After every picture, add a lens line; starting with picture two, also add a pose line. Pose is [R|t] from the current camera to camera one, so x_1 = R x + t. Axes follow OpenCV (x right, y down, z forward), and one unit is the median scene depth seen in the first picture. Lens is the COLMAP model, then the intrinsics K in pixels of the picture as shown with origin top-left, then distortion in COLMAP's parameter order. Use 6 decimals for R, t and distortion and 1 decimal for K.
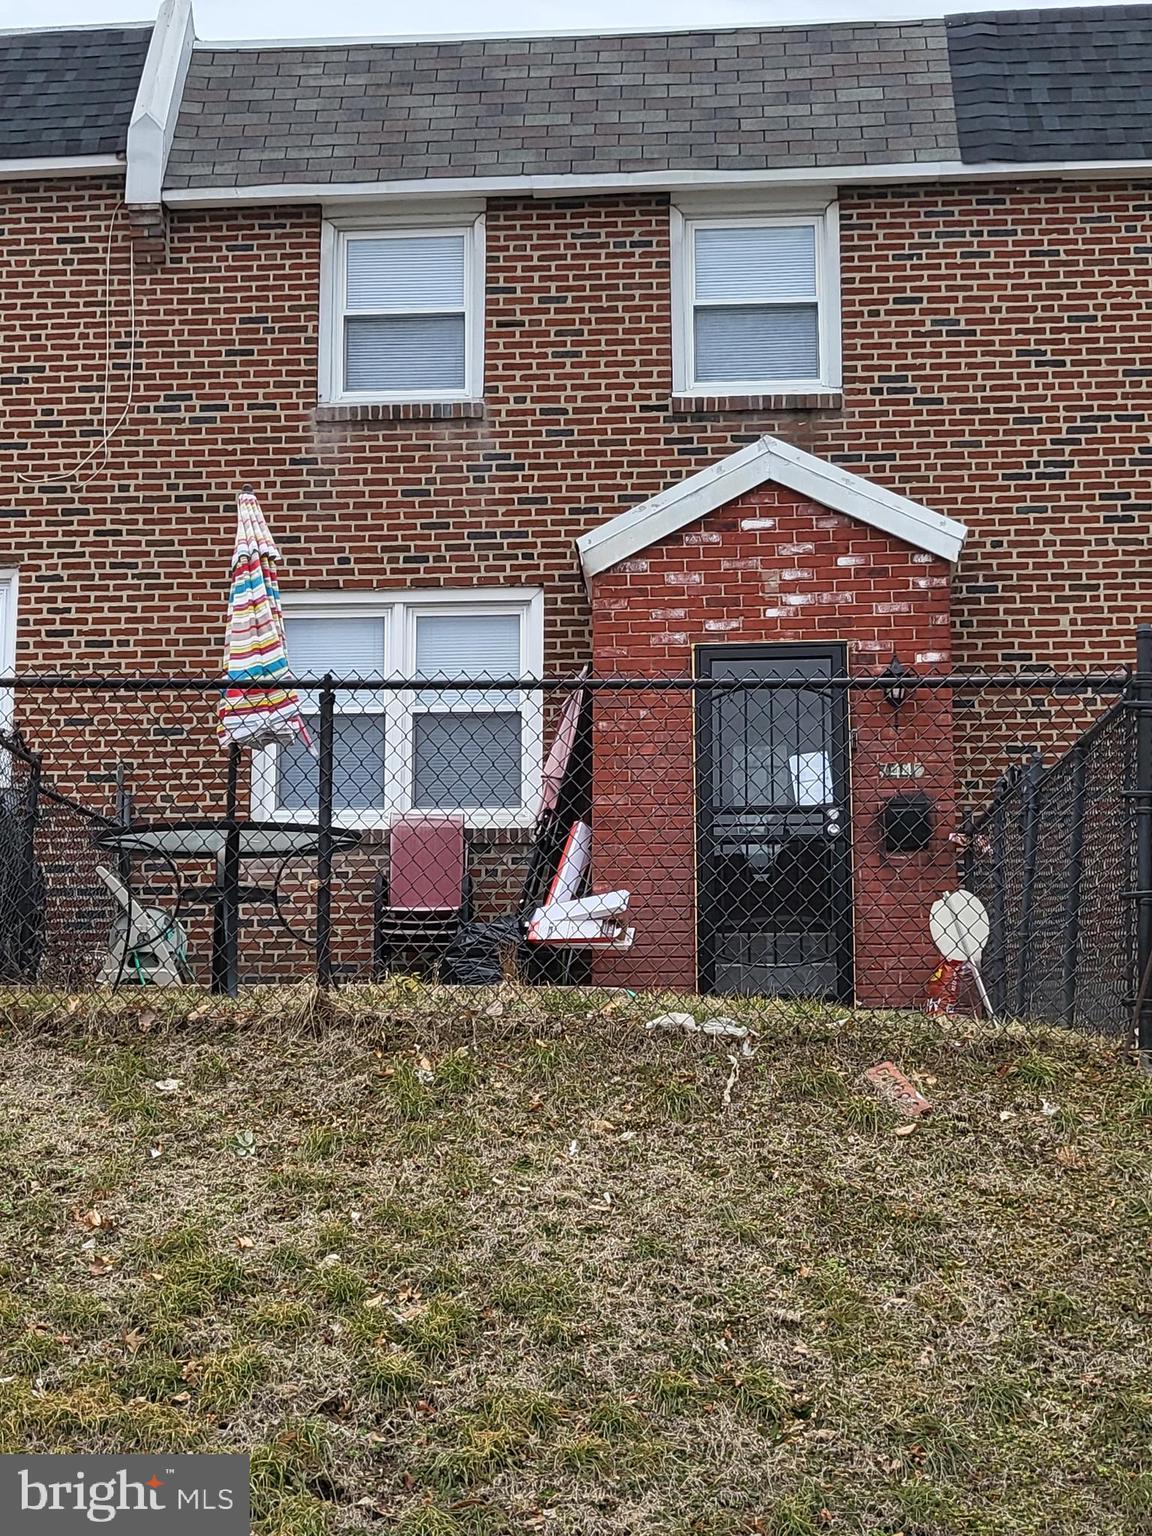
lens RADIAL K [[1164.2, 0, 579.4], [0, 1164.2, 765.5], [0, 0, 1]] dist [0.020220, -0.037633]
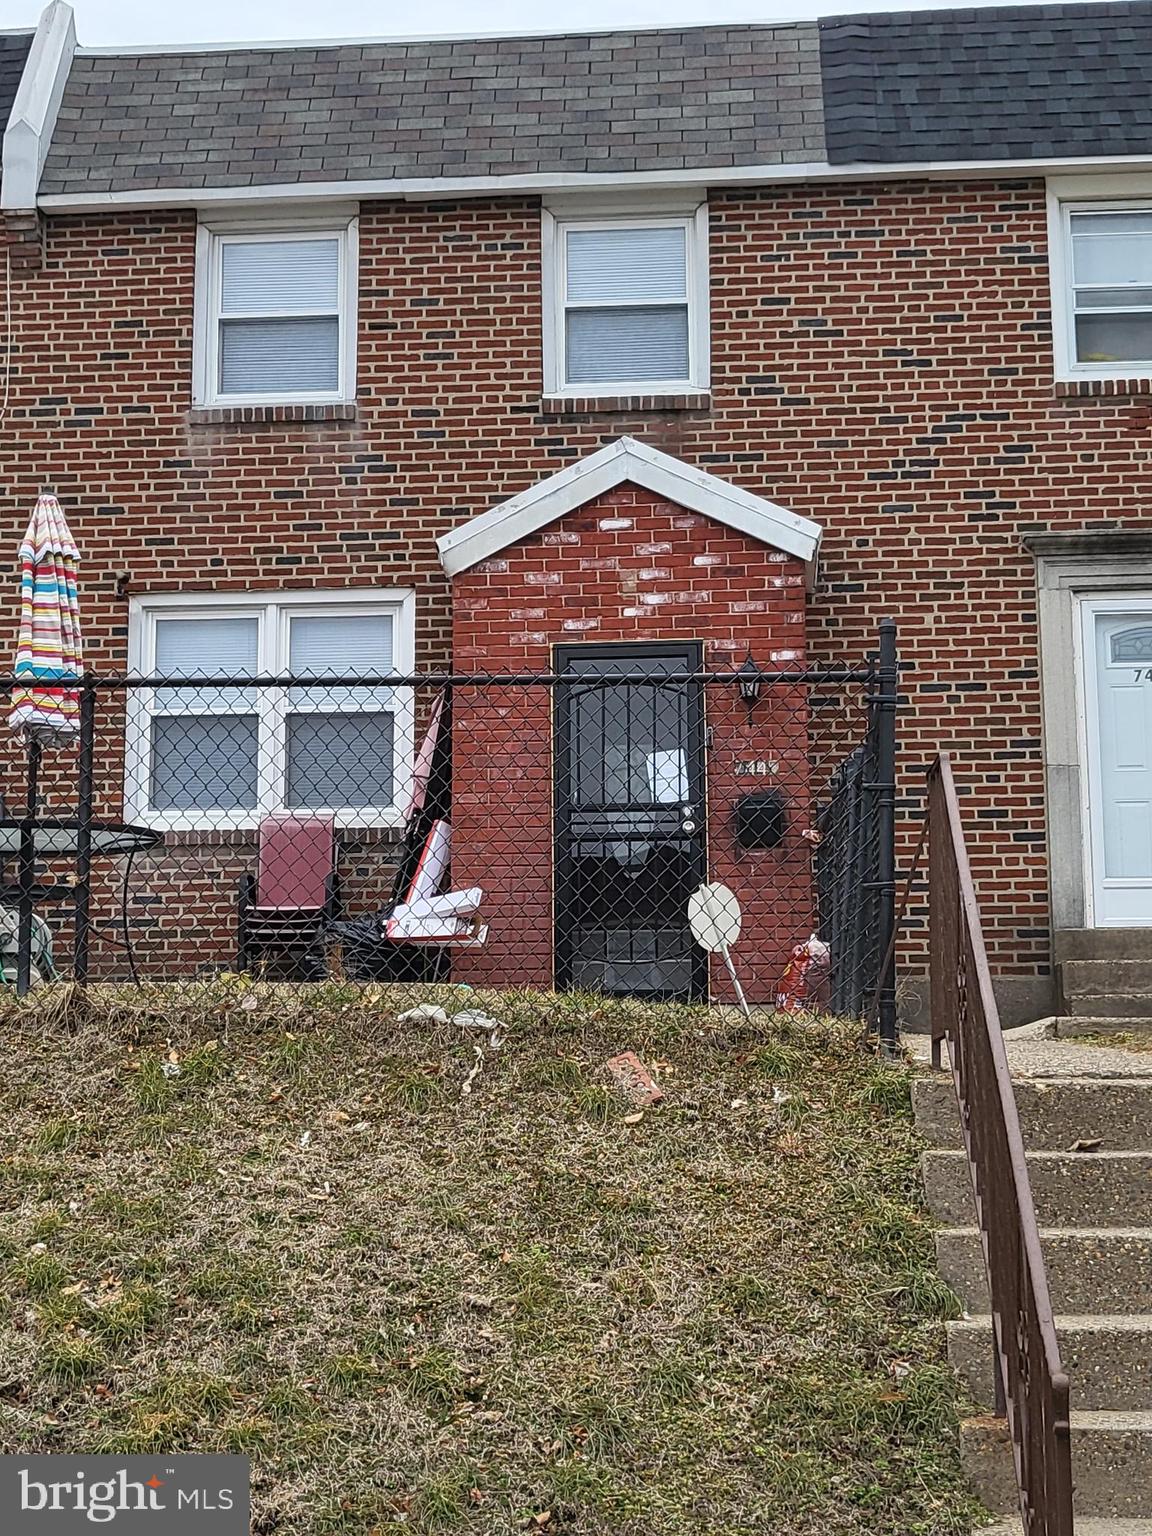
lens RADIAL K [[1164.2, 0, 572.2], [0, 1164.2, 767.1], [0, 0, 1]] dist [0.020220, -0.037633]
pose [[0.999983, -0.005415, 0.002047, 0.105021], [0.005417, 0.999985, -0.000990, 0.003556], [-0.002042, 0.001001, 0.999997, -0.006383]]
